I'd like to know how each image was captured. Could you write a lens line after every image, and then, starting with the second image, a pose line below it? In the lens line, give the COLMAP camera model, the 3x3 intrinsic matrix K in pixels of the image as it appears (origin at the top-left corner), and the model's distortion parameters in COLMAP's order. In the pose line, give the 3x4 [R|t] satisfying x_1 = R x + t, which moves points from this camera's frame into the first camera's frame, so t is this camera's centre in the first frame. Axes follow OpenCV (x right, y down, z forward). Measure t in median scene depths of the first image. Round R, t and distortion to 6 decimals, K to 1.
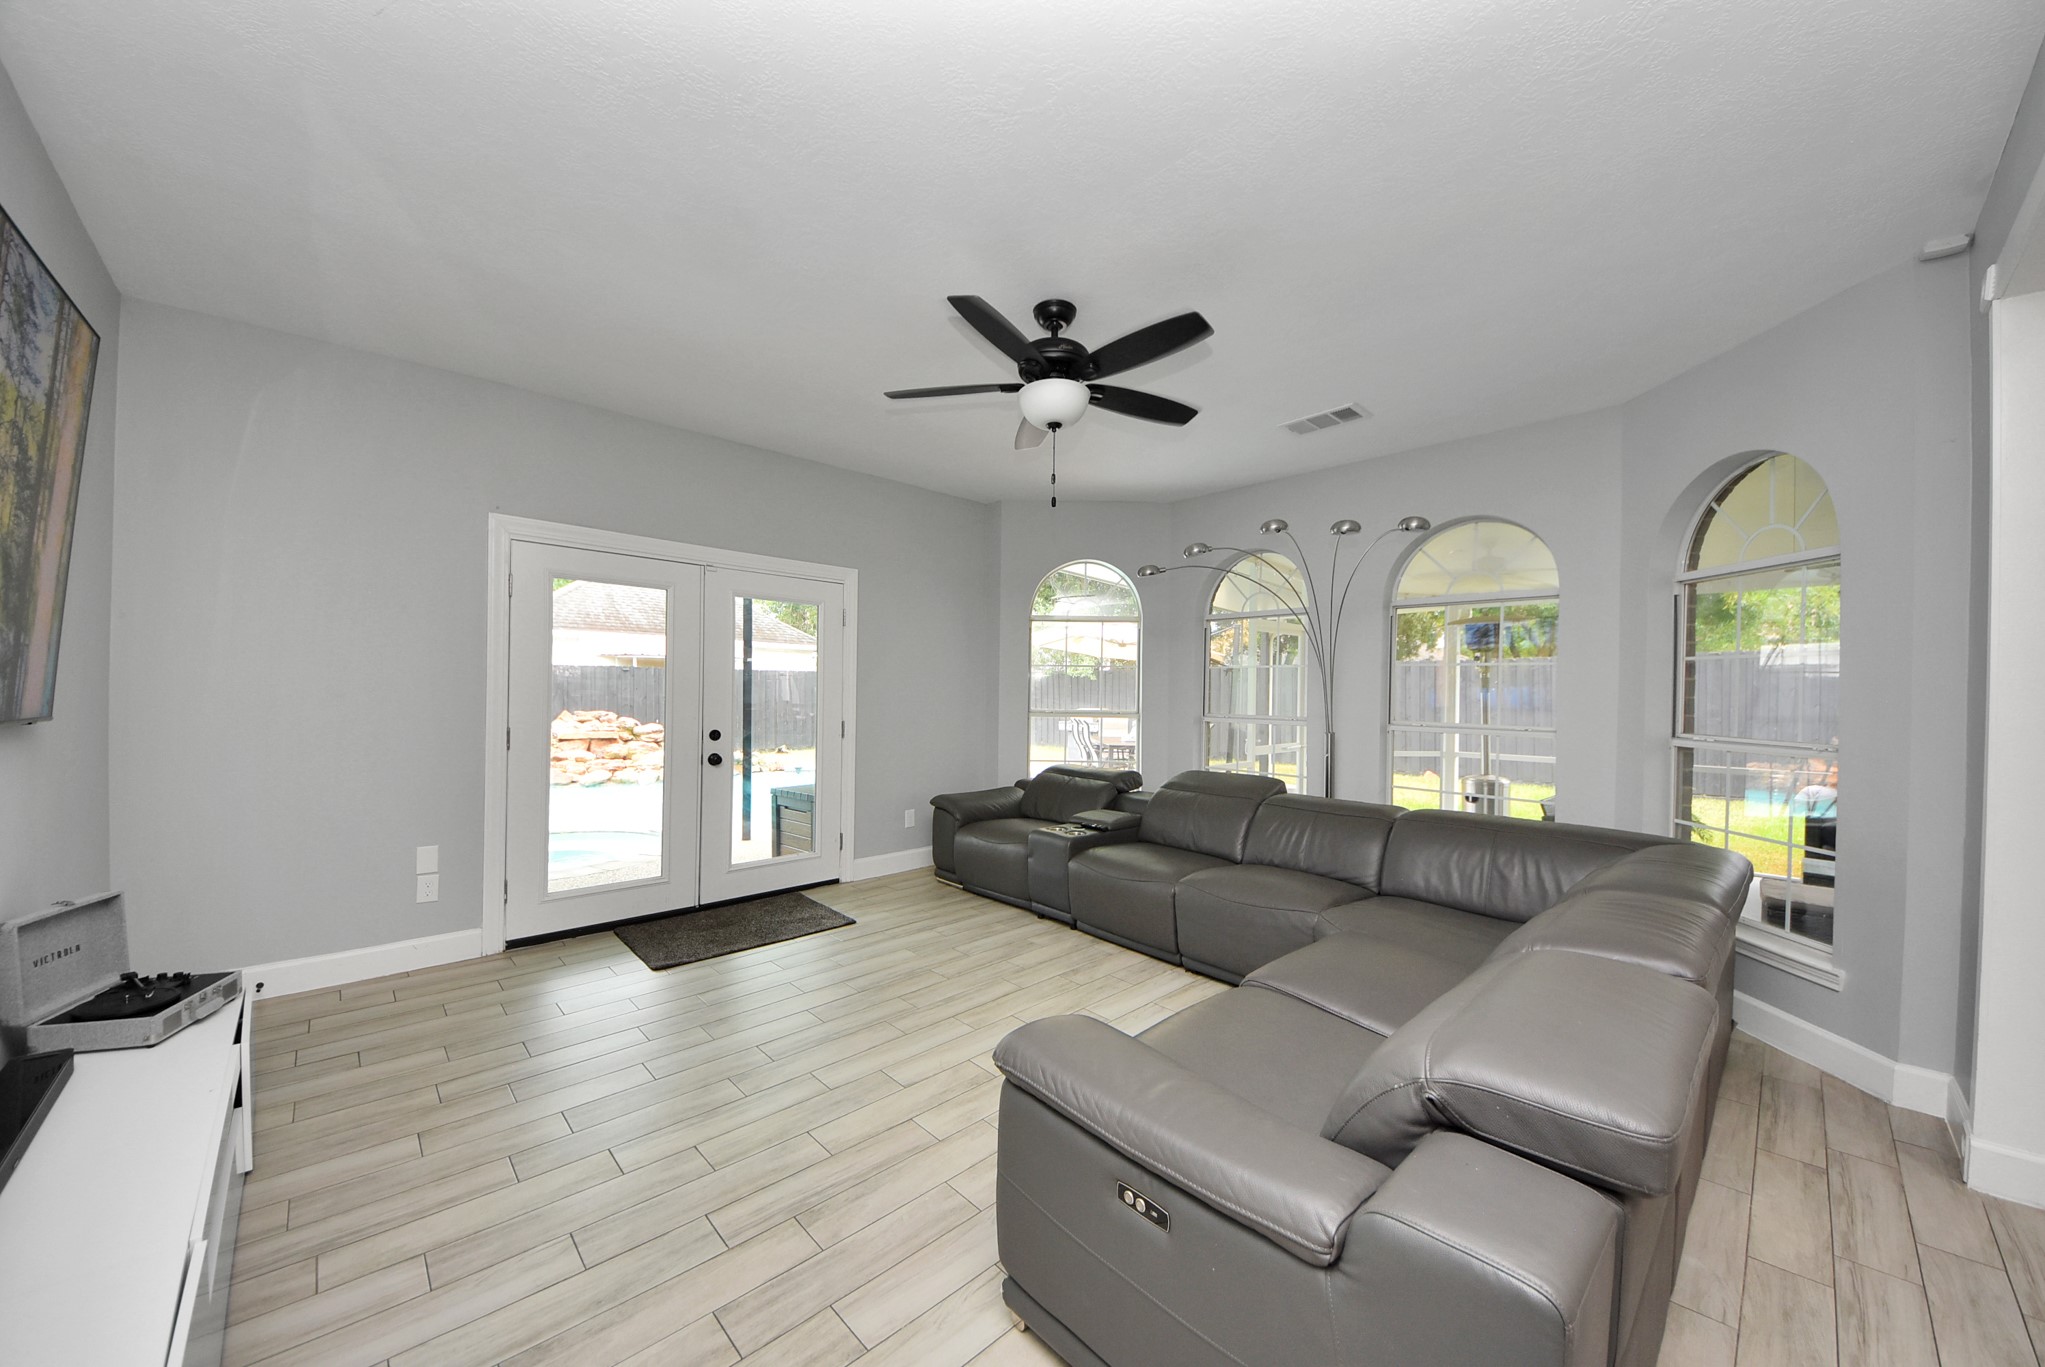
lens RADIAL K [[727.4, 0, 1040.0], [0, 727.4, 691.6], [0, 0, 1]] dist [0.038818, -0.022622]
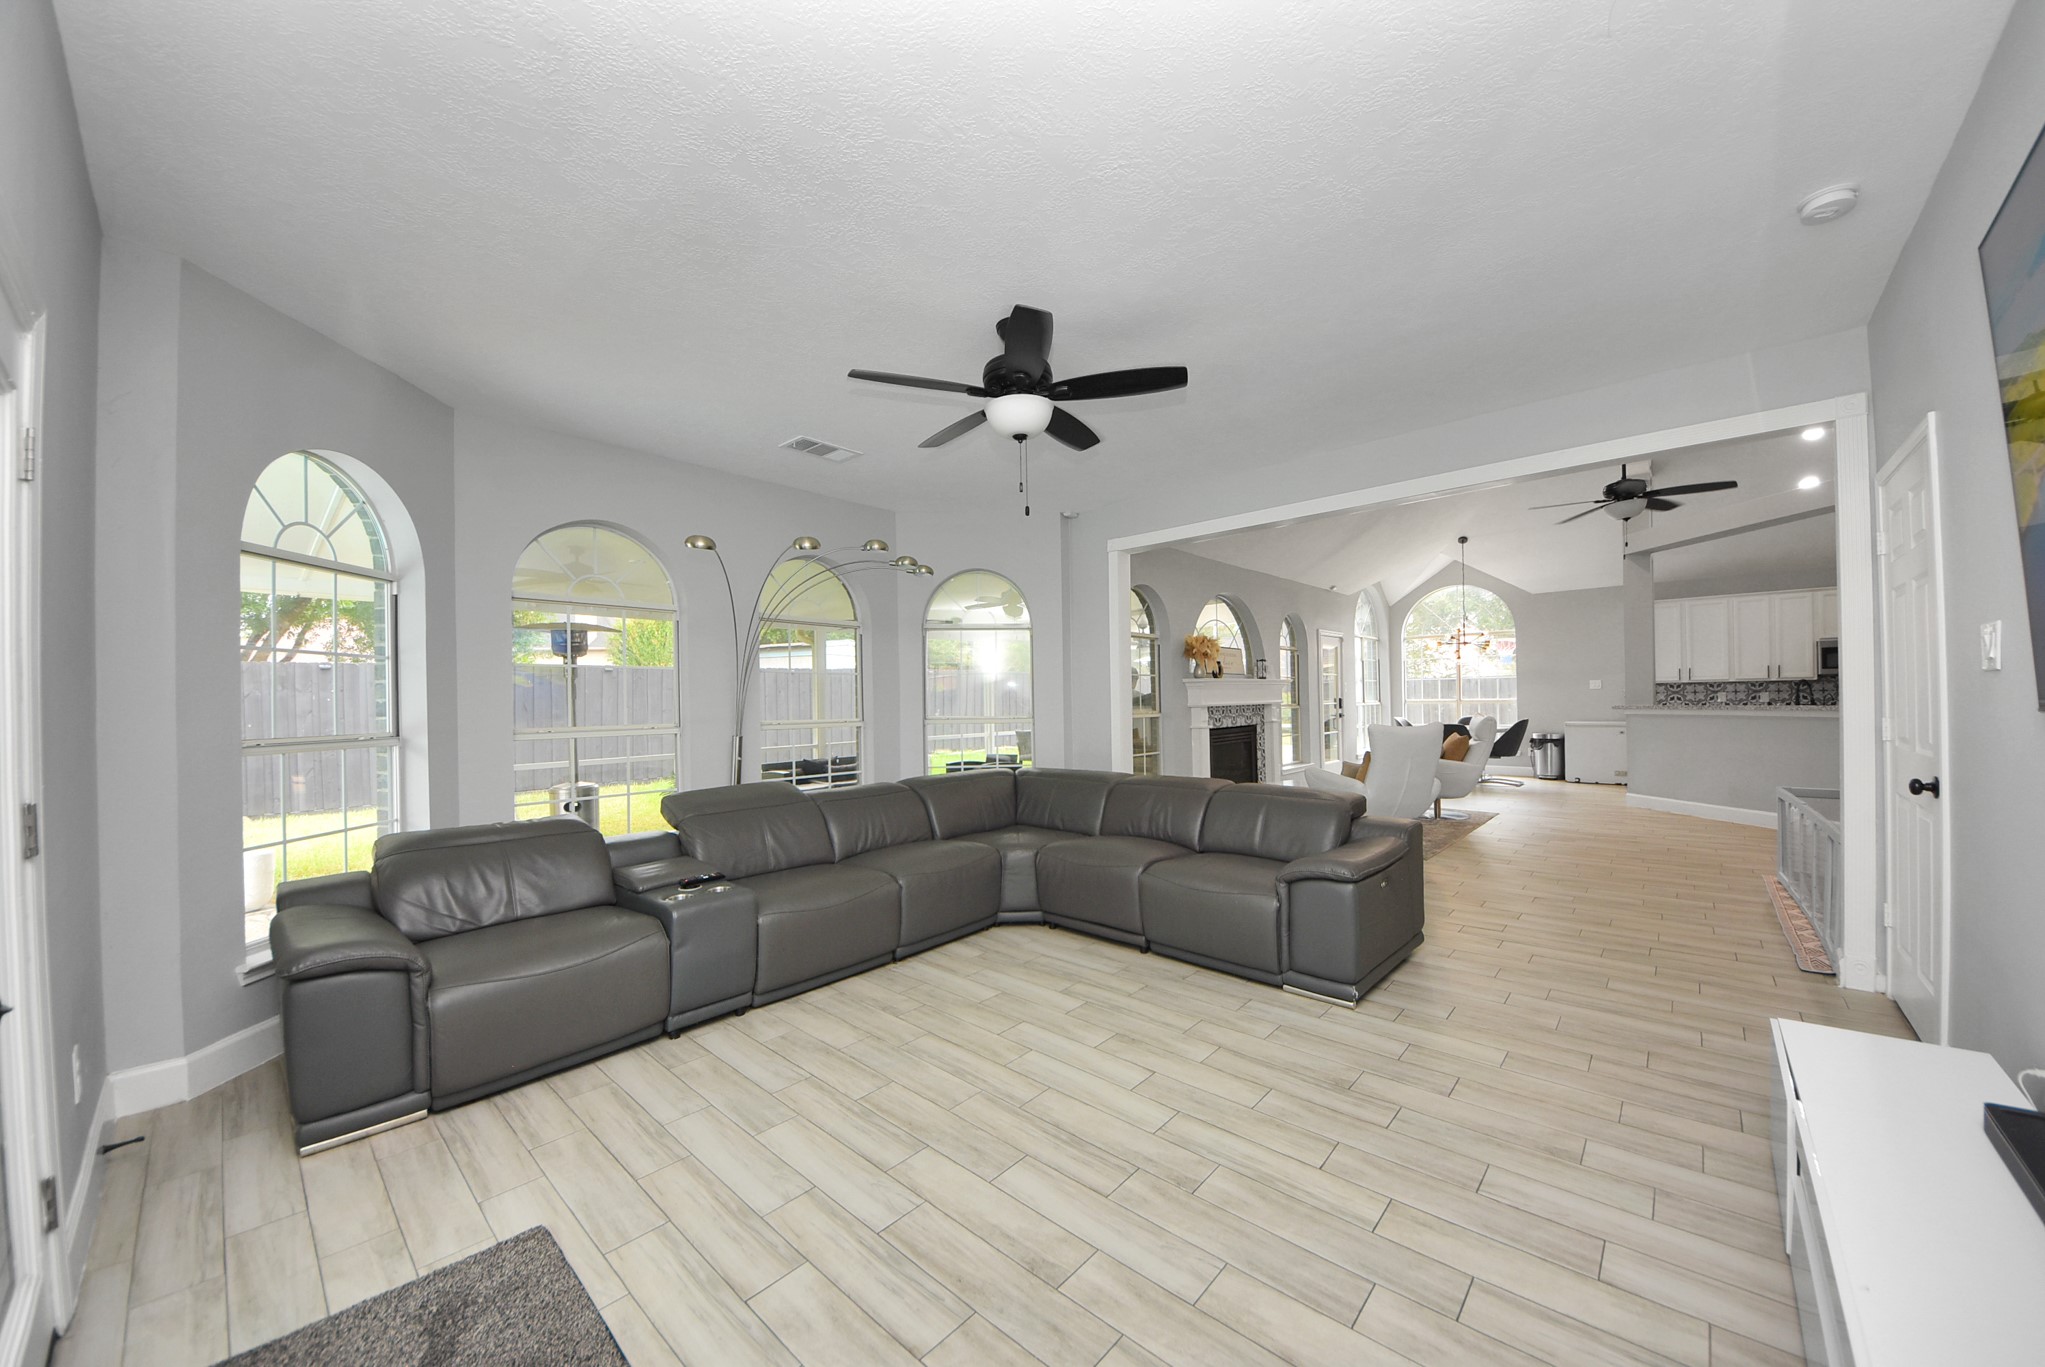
lens RADIAL K [[727.4, 0, 1040.0], [0, 727.4, 691.6], [0, 0, 1]] dist [0.038818, -0.022622]
pose [[-0.081203, 0.000893, 0.996697, -0.768764], [0.016761, 0.999859, 0.000470, 0.001433], [-0.996557, 0.016743, -0.081207, 0.795315]]
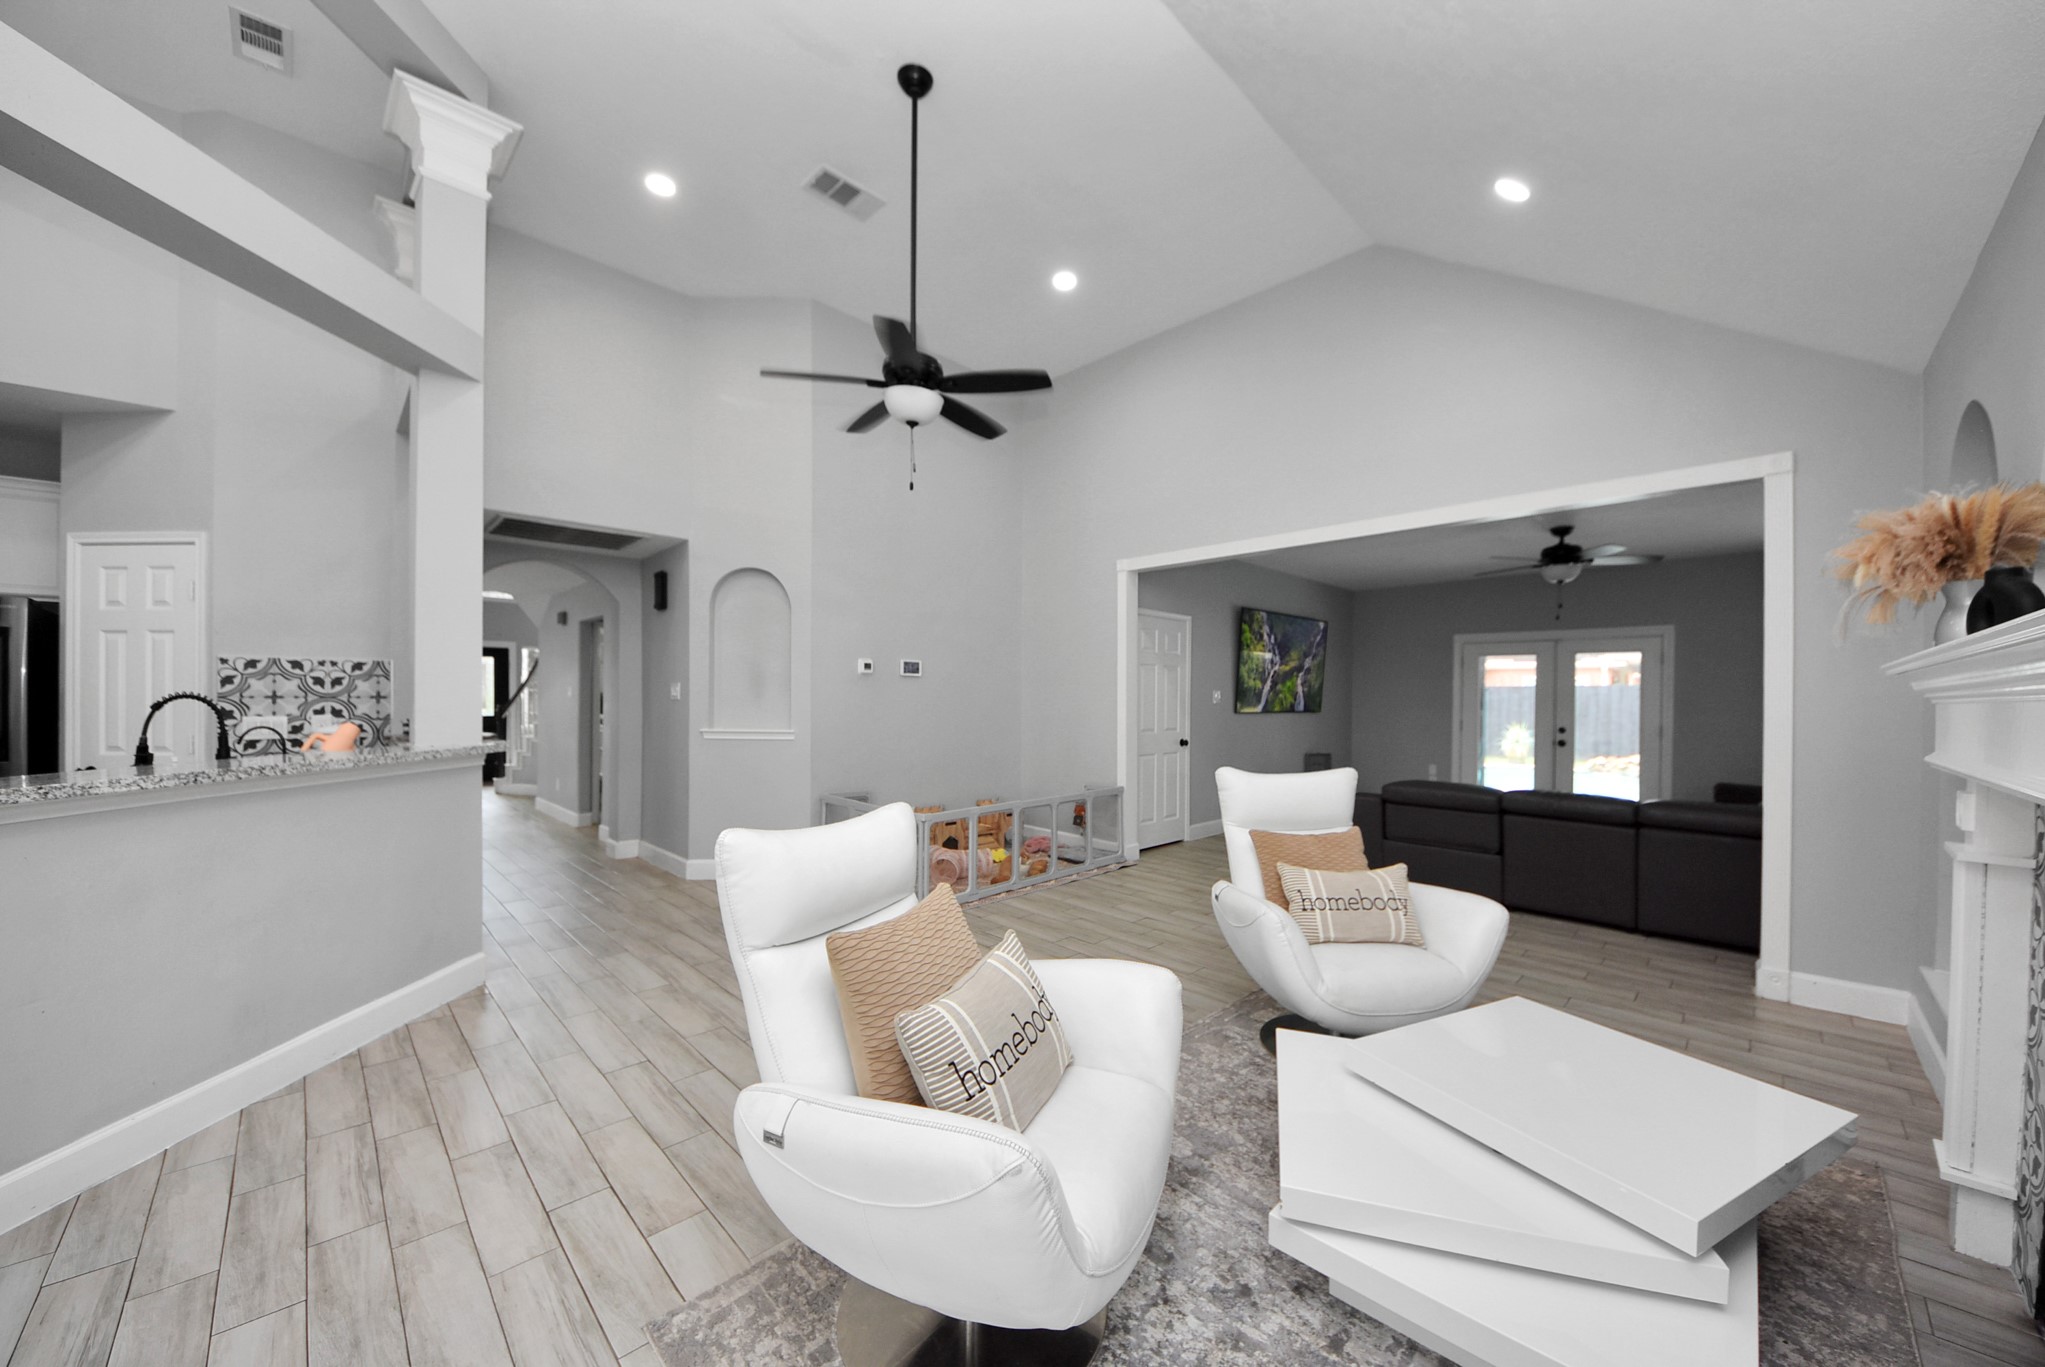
lens RADIAL K [[718.8, 0, 1034.5], [0, 718.8, 695.8], [0, 0, 1]] dist [0.020394, -0.000027]
pose [[0.016649, -0.012907, -0.999778, 1.572766], [-0.010707, 0.999857, -0.013087, 0.012036], [0.999804, 0.010923, 0.016509, -0.422825]]
